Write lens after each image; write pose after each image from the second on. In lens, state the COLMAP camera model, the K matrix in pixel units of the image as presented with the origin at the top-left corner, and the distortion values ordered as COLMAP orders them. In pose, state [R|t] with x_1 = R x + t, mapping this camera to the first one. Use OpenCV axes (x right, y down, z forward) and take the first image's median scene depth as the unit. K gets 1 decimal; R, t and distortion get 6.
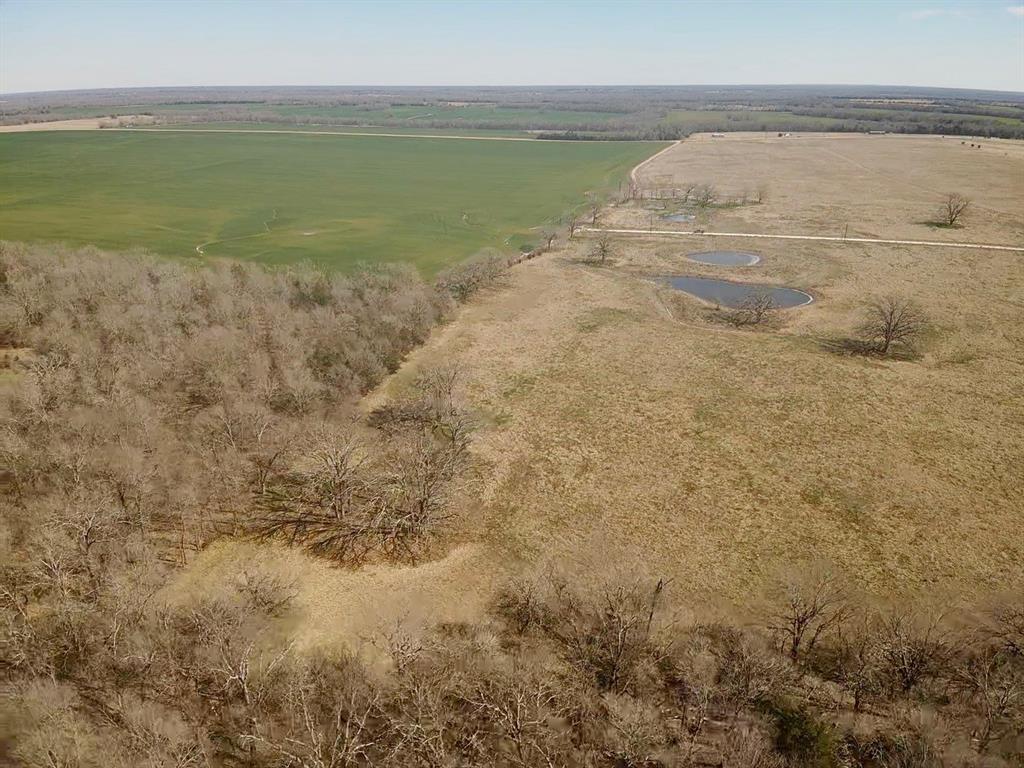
lens RADIAL K [[735.8, 0, 512.0], [0, 735.8, 384.0], [0, 0, 1]] dist [0.101237, -0.197075]
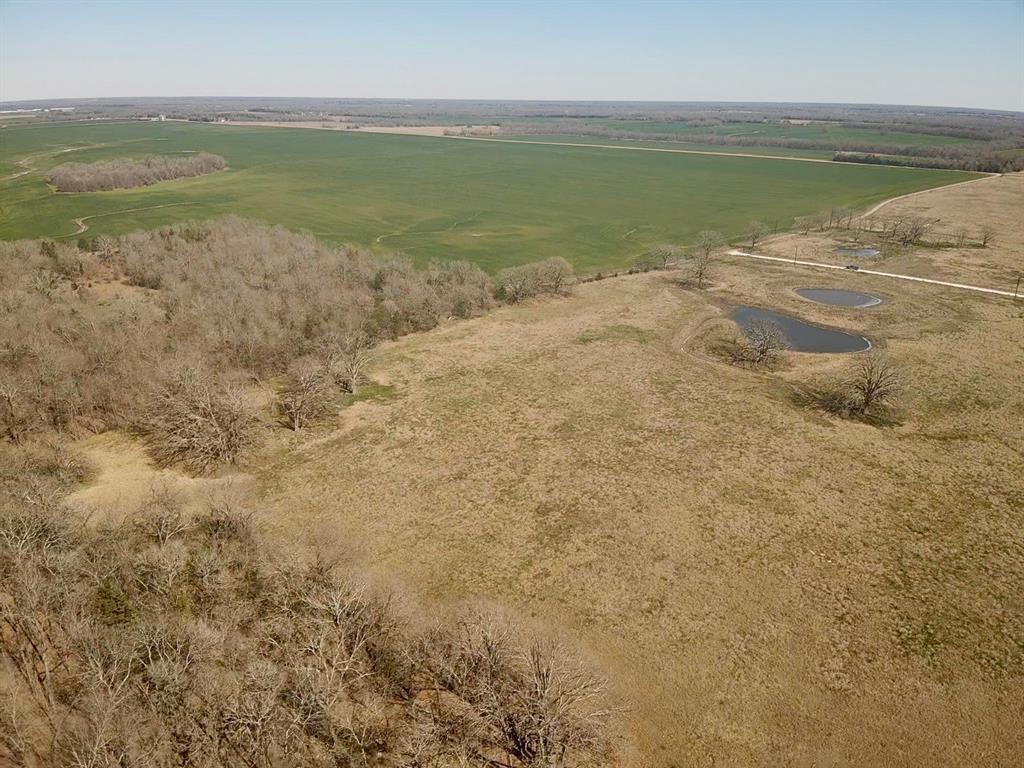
lens RADIAL K [[802.7, 0, 512.0], [0, 802.7, 384.0], [0, 0, 1]] dist [0.114537, -0.266084]
pose [[0.880544, 0.167182, -0.443501, 0.181391], [-0.188298, 0.982105, -0.003640, 0.000884], [0.434956, 0.086716, 0.896266, 0.006804]]
